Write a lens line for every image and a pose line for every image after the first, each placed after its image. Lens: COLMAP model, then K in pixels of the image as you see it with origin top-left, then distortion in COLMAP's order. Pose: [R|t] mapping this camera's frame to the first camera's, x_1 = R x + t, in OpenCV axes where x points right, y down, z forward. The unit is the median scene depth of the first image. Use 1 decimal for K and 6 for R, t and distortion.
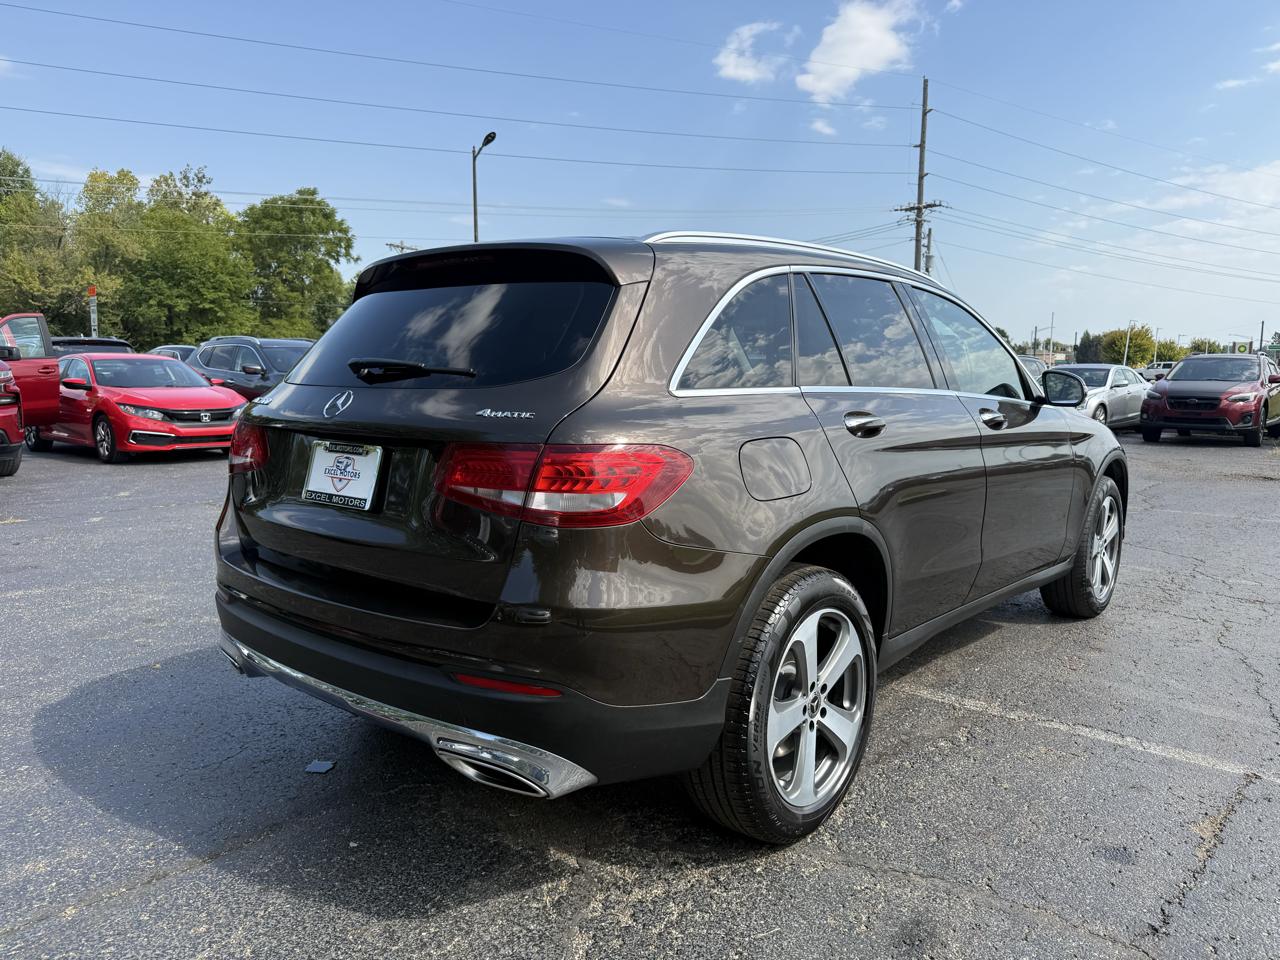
lens RADIAL K [[913.7, 0, 644.4], [0, 913.7, 480.2], [0, 0, 1]] dist [0.008846, -0.012186]
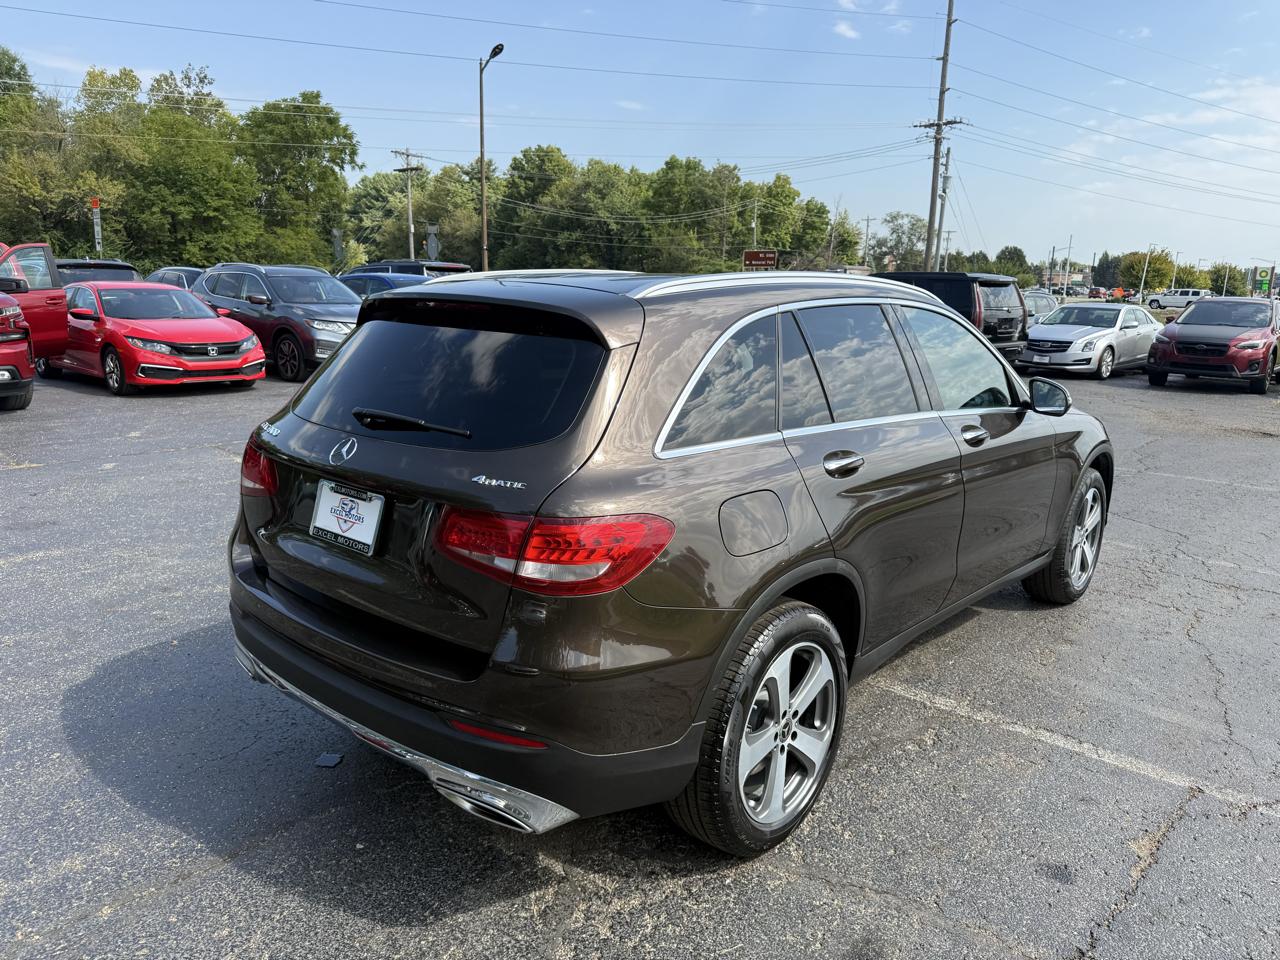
lens RADIAL K [[913.7, 0, 642.3], [0, 913.7, 473.0], [0, 0, 1]] dist [0.008846, -0.012186]
pose [[0.999750, 0.020963, -0.007836, 0.013342], [-0.020213, 0.996098, 0.085903, -0.101045], [0.009607, -0.085723, 0.996273, -0.034332]]
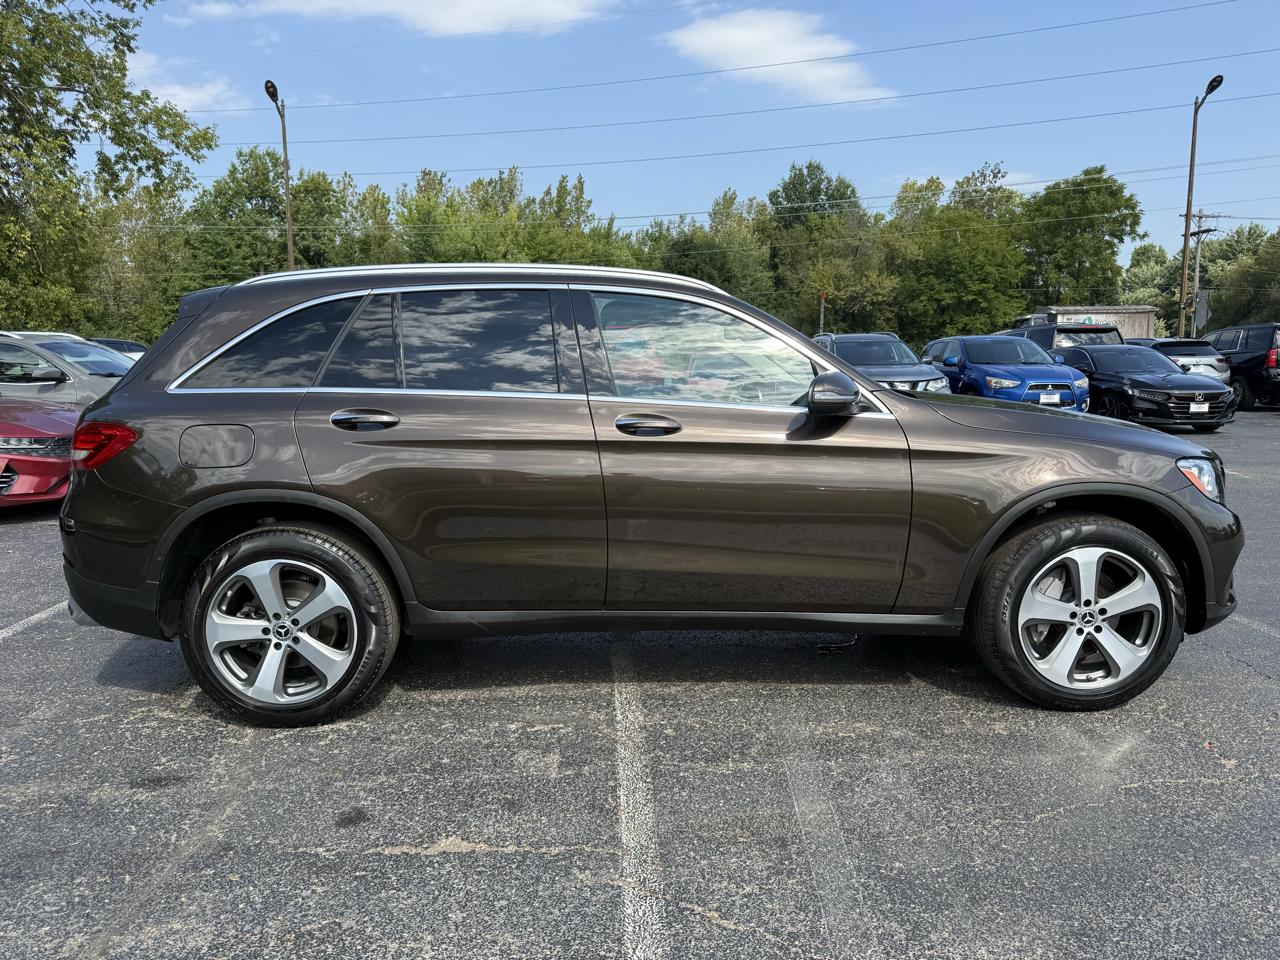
lens RADIAL K [[913.7, 0, 637.8], [0, 913.7, 479.5], [0, 0, 1]] dist [0.008846, -0.012186]
pose [[0.663767, 0.086742, -0.742892, 1.030589], [-0.077488, 0.995883, 0.047048, -0.050656], [0.743914, 0.026336, 0.667756, 0.344710]]
